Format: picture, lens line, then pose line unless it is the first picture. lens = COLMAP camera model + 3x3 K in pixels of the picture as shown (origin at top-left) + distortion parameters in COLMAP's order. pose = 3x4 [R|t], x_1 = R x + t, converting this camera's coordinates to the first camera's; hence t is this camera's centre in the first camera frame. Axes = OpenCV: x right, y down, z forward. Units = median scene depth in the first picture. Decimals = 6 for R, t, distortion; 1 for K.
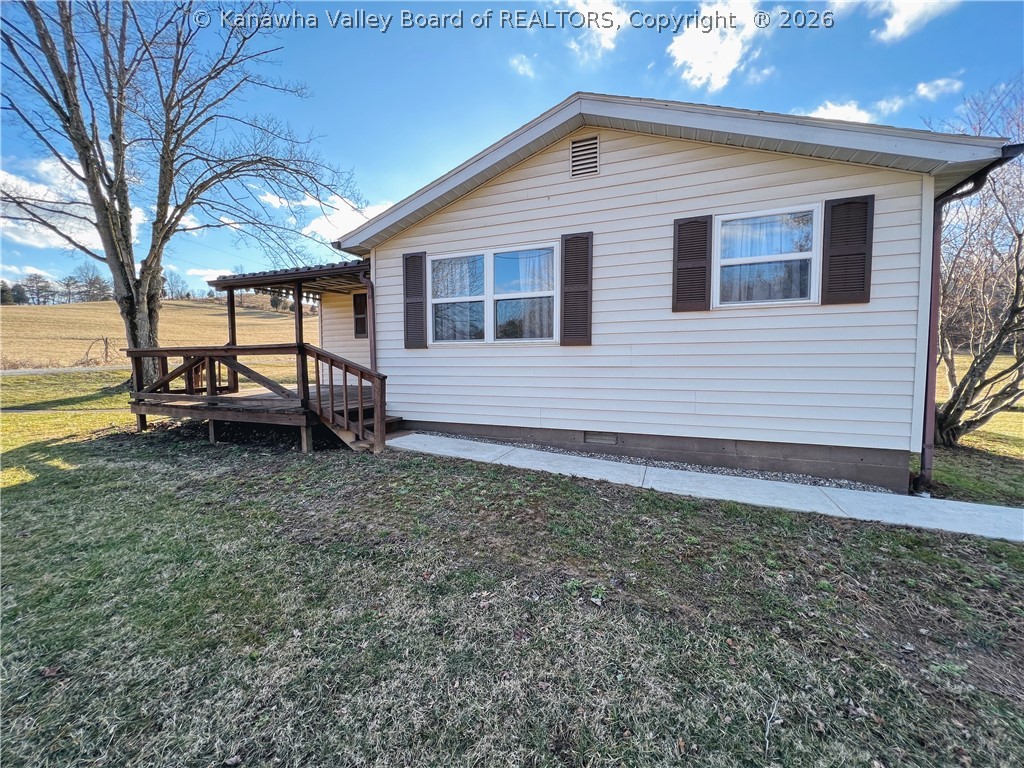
lens RADIAL K [[407.7, 0, 509.4], [0, 407.7, 381.5], [0, 0, 1]] dist [0.000663, 0.000493]
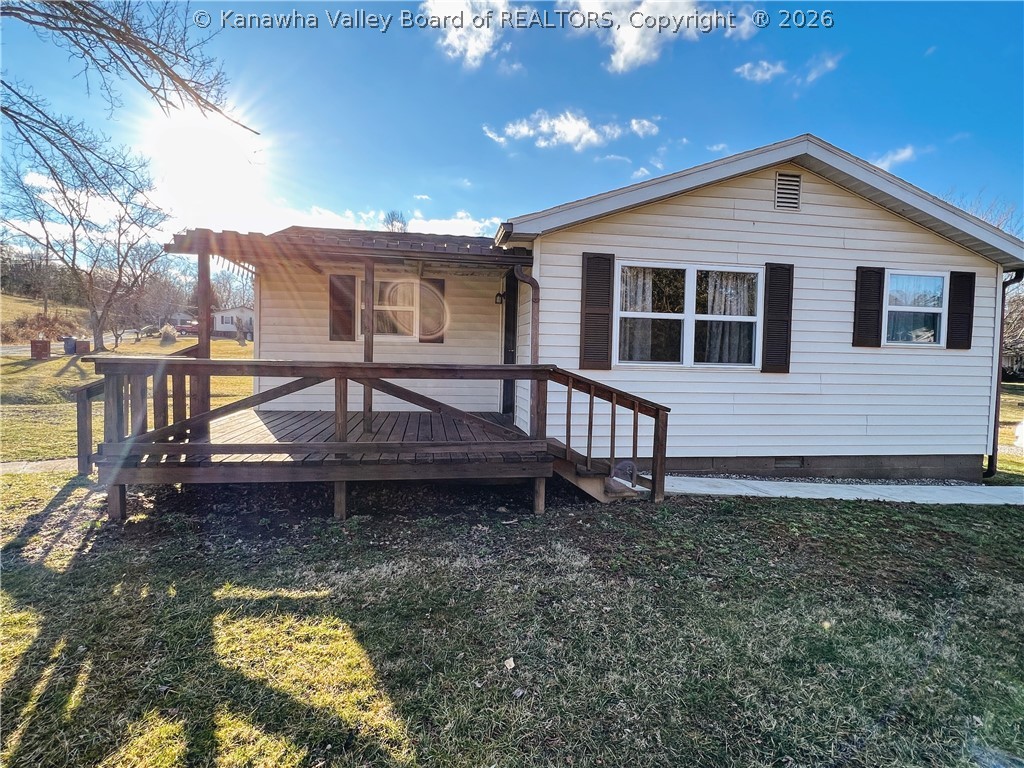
lens RADIAL K [[511.4, 0, 510.4], [0, 511.4, 379.7], [0, 0, 1]] dist [-0.005001, -0.000718]
pose [[0.860279, 0.003073, 0.509813, -1.068110], [0.002248, 0.999949, -0.009820, -0.060905], [-0.509818, 0.009594, 0.860229, 0.246869]]
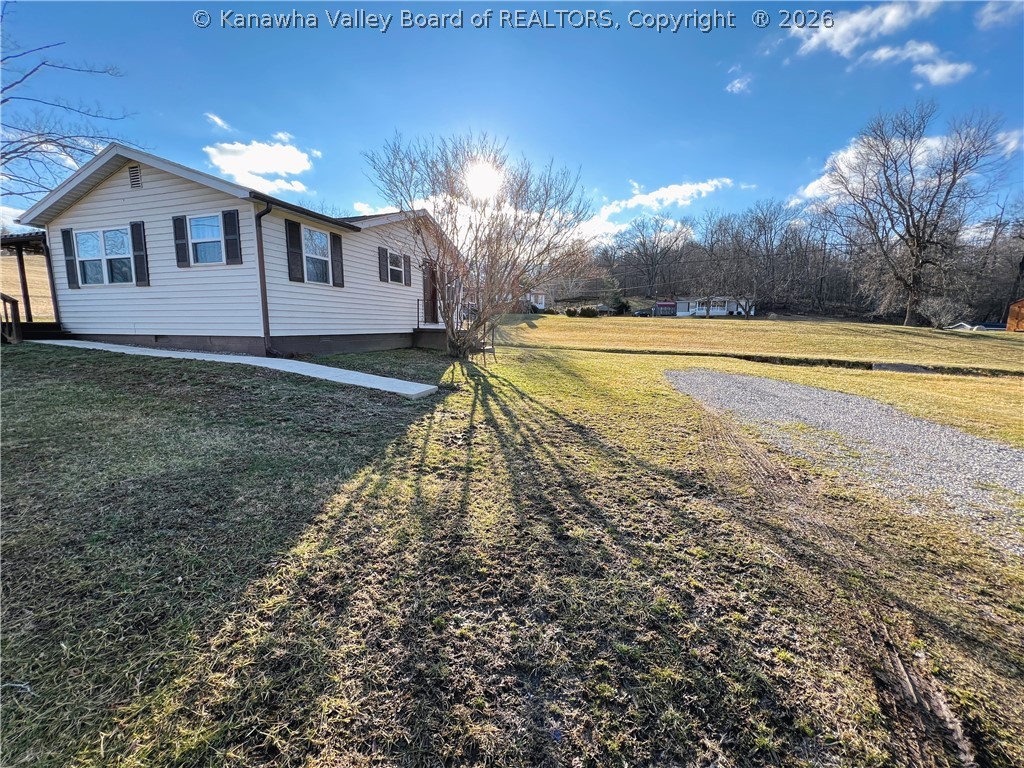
lens RADIAL K [[407.7, 0, 509.4], [0, 407.7, 381.5], [0, 0, 1]] dist [0.000663, 0.000493]
pose [[0.997055, 0.001146, 0.076685, 1.643612], [-0.007406, 0.996655, 0.081393, 0.172390], [-0.076335, -0.081721, 0.993728, -0.941076]]
